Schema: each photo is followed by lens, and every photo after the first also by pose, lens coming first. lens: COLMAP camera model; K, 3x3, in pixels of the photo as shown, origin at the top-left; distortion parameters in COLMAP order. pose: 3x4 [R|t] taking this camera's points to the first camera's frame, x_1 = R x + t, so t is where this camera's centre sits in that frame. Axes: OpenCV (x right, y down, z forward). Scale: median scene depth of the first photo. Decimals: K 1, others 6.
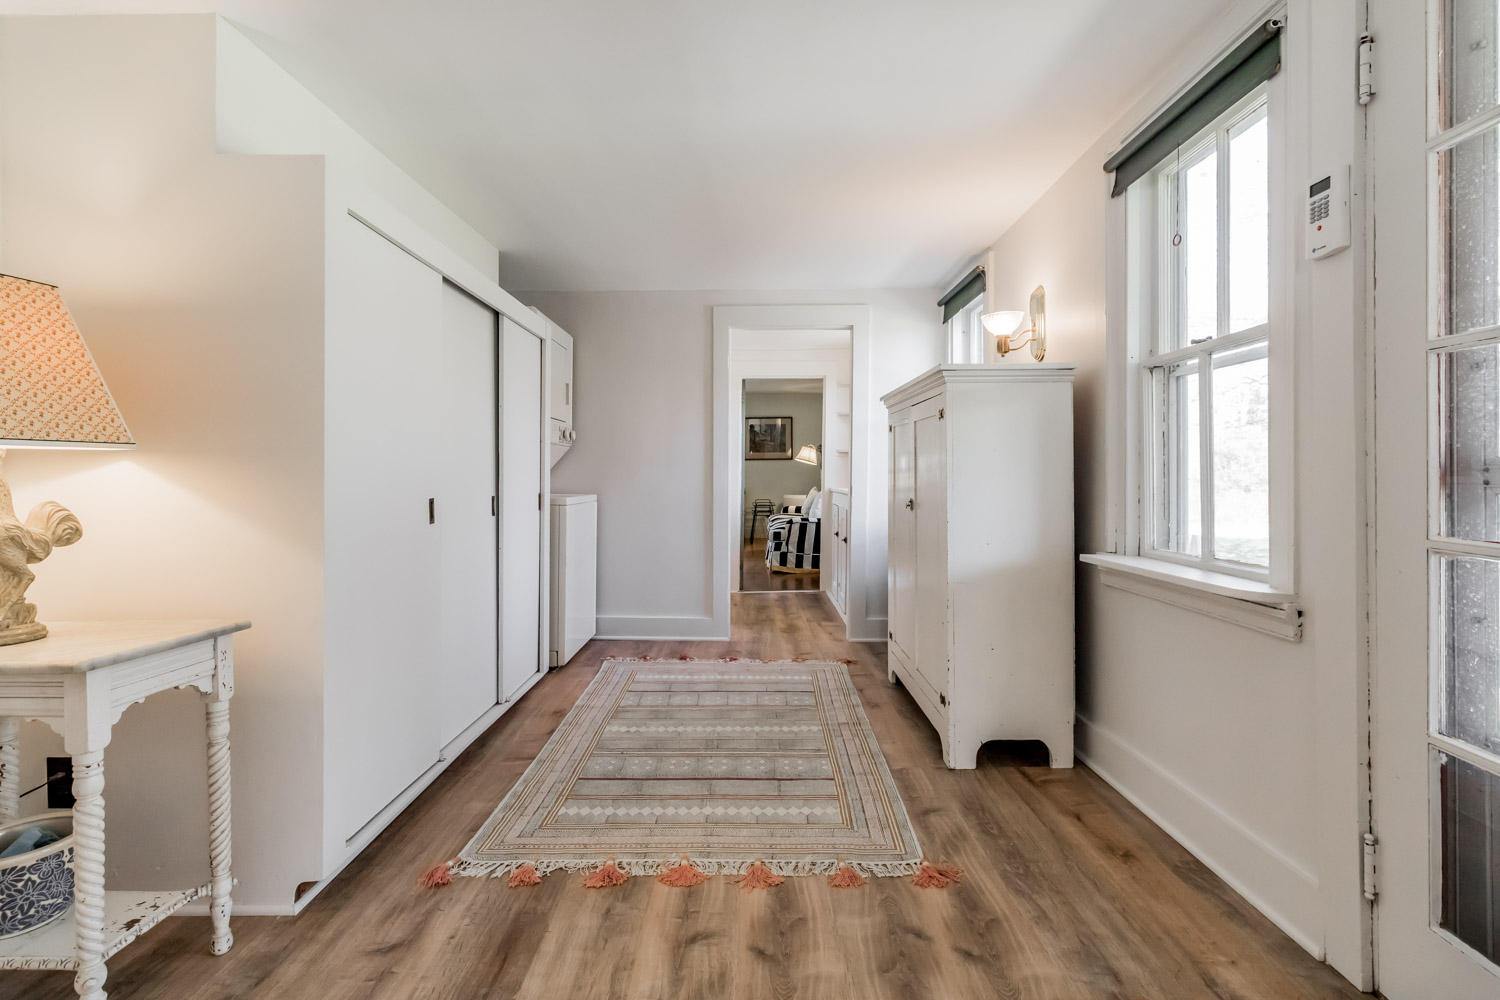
lens RADIAL K [[678.3, 0, 746.5], [0, 678.3, 482.7], [0, 0, 1]] dist [0.000348, -0.000193]
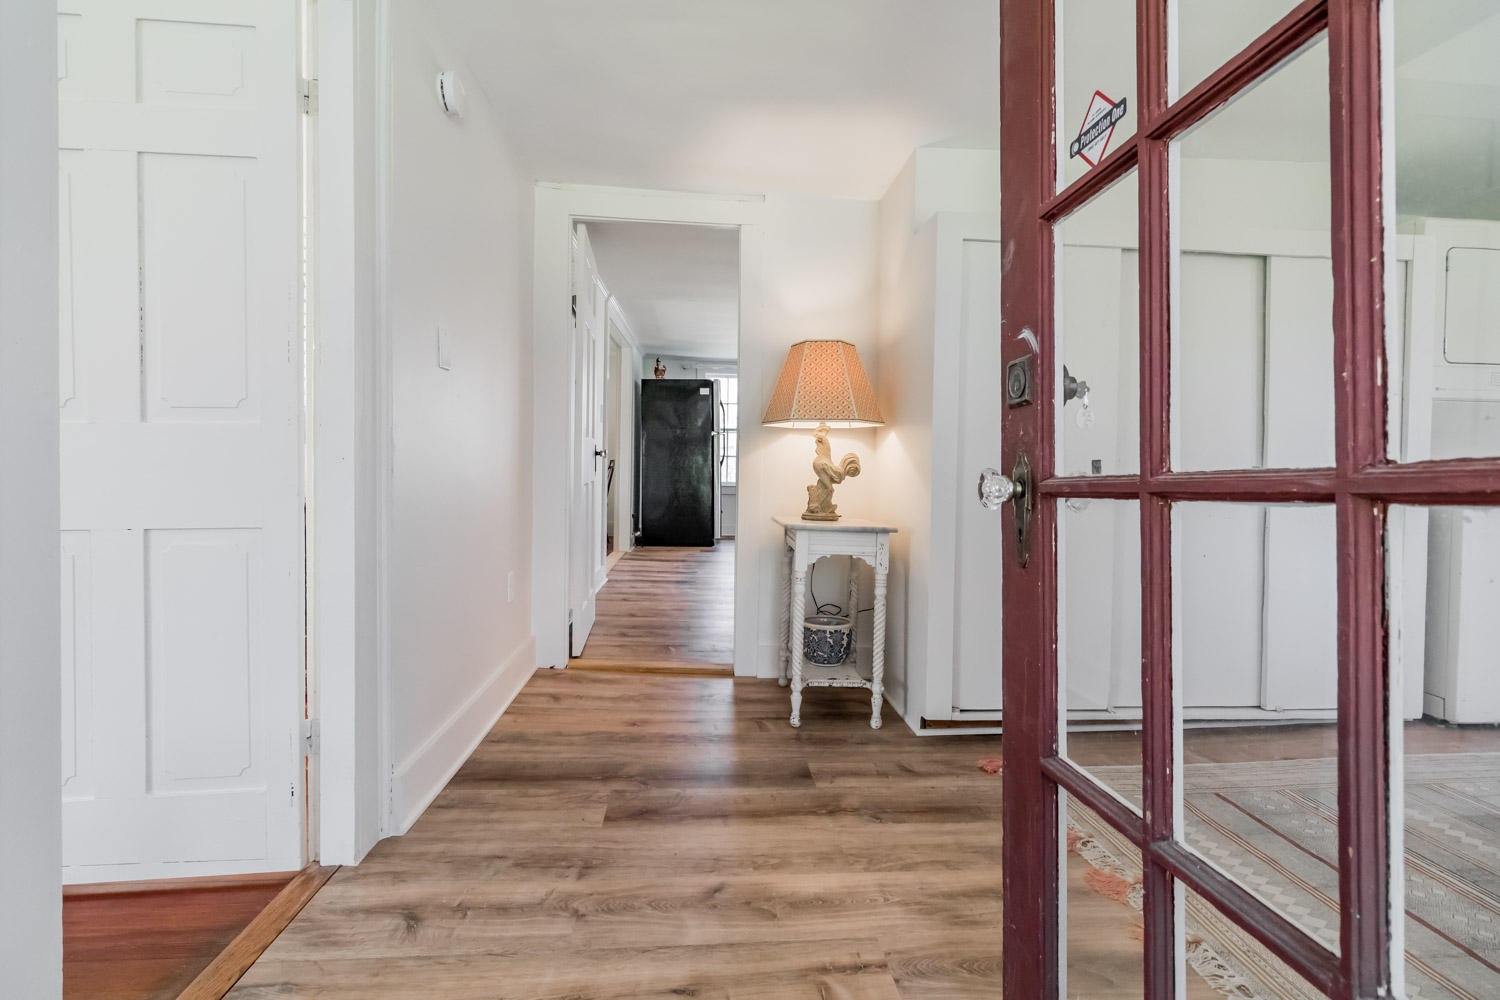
lens RADIAL K [[678.3, 0, 746.5], [0, 678.3, 482.7], [0, 0, 1]] dist [0.000348, -0.000193]
pose [[0.076656, 0.006008, -0.997040, 0.831797], [-0.022380, 0.999740, 0.004303, 0.106984], [0.996806, 0.021984, 0.076770, 0.564994]]
